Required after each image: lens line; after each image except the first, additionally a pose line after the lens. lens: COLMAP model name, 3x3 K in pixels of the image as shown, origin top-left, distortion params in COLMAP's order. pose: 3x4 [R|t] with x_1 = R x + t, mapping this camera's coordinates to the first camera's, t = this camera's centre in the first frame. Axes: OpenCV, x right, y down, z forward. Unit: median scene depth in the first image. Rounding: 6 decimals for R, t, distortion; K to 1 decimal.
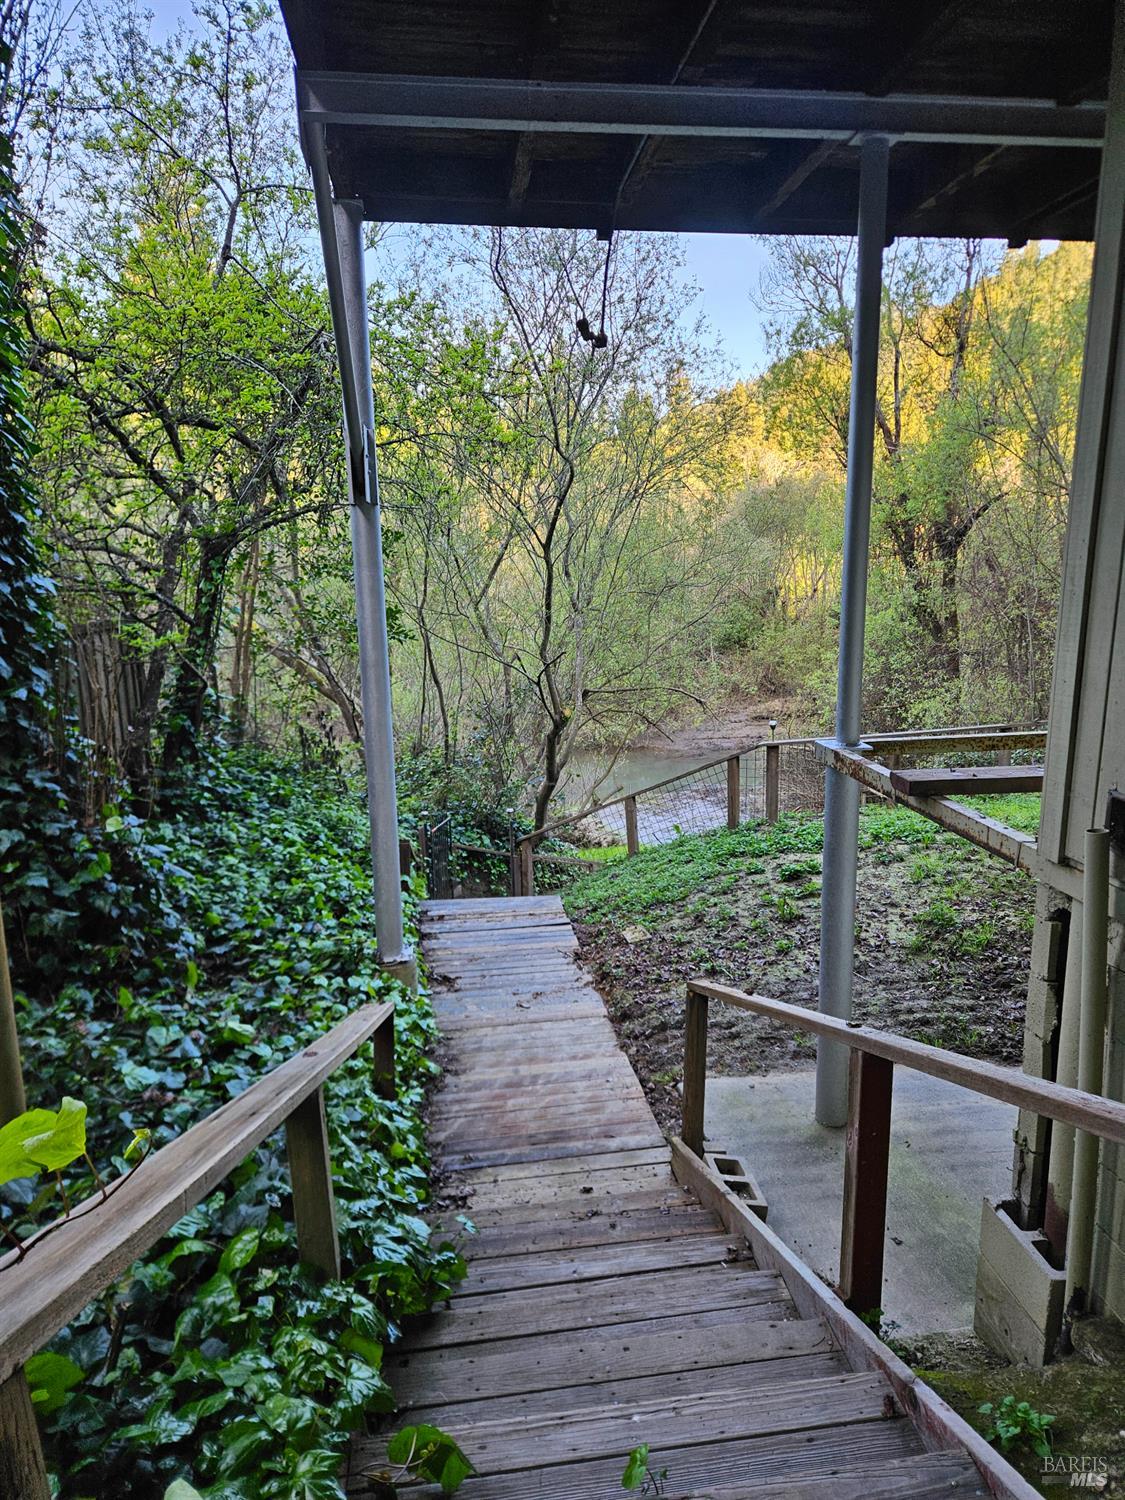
lens RADIAL K [[1005.7, 0, 561.7], [0, 1005.7, 761.1], [0, 0, 1]] dist [0.060200, -0.041486]
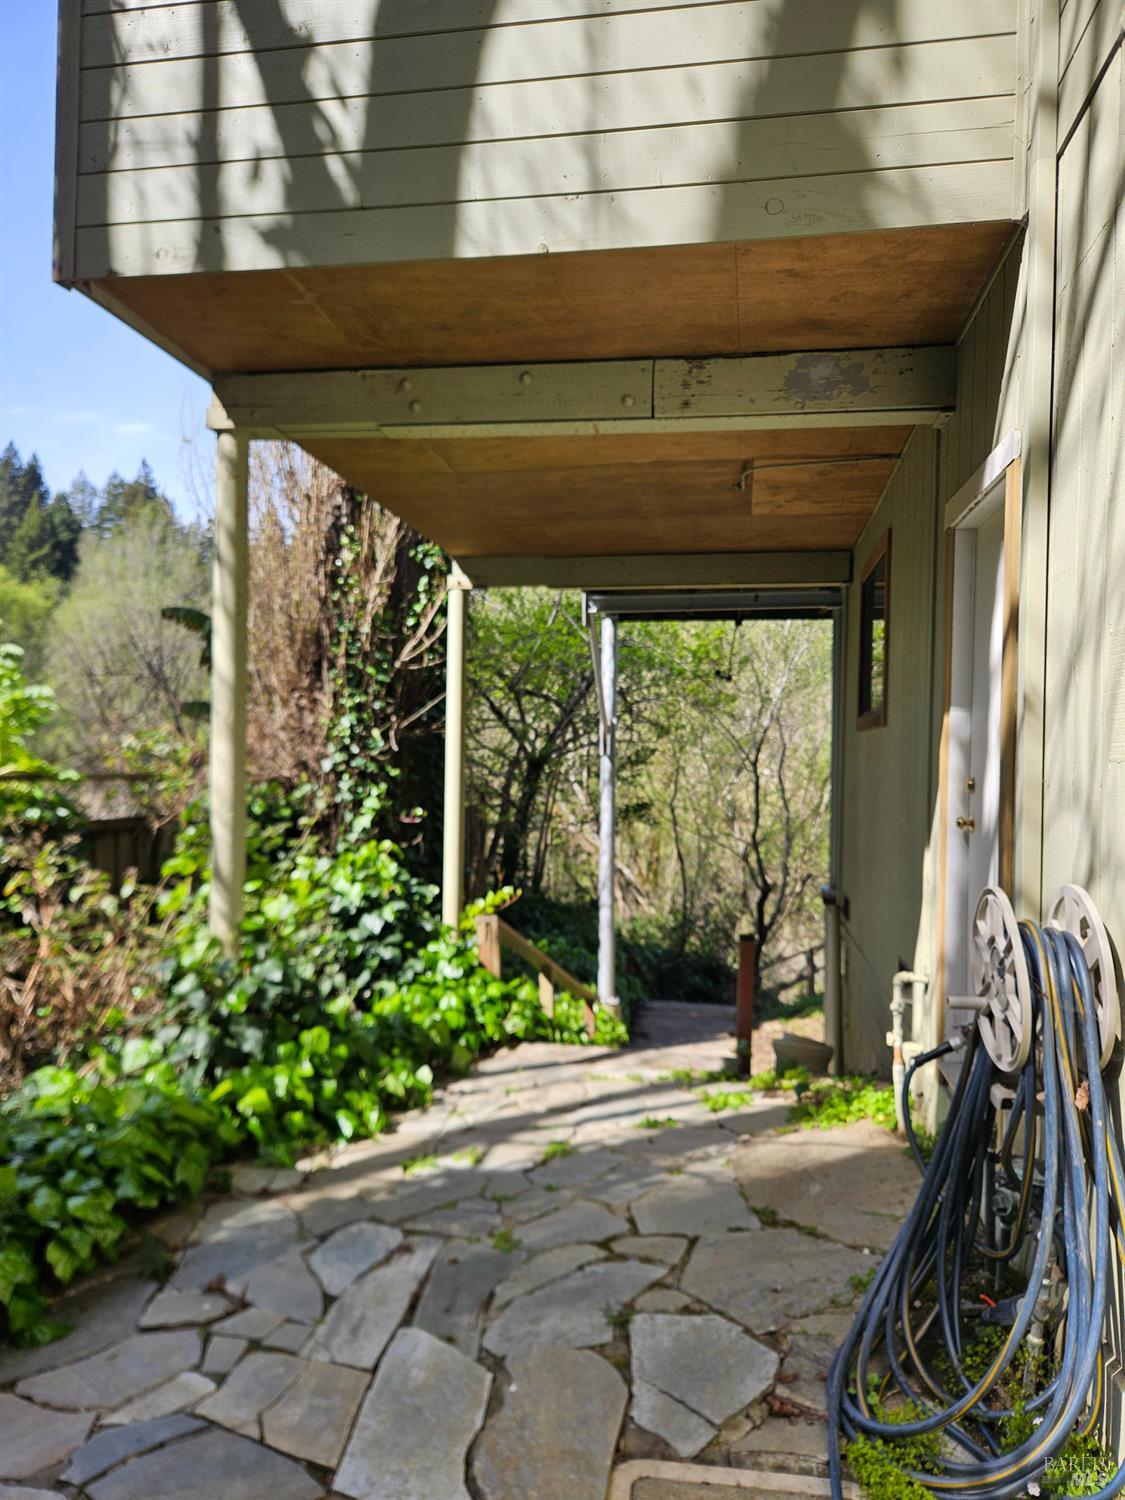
lens RADIAL K [[1005.7, 0, 562.0], [0, 1005.7, 750.9], [0, 0, 1]] dist [0.060200, -0.041486]
pose [[0.956365, 0.026097, -0.291008, 0.180650], [-0.083092, 0.979170, -0.185261, 0.069193], [0.280112, 0.201358, 0.938612, -0.543809]]
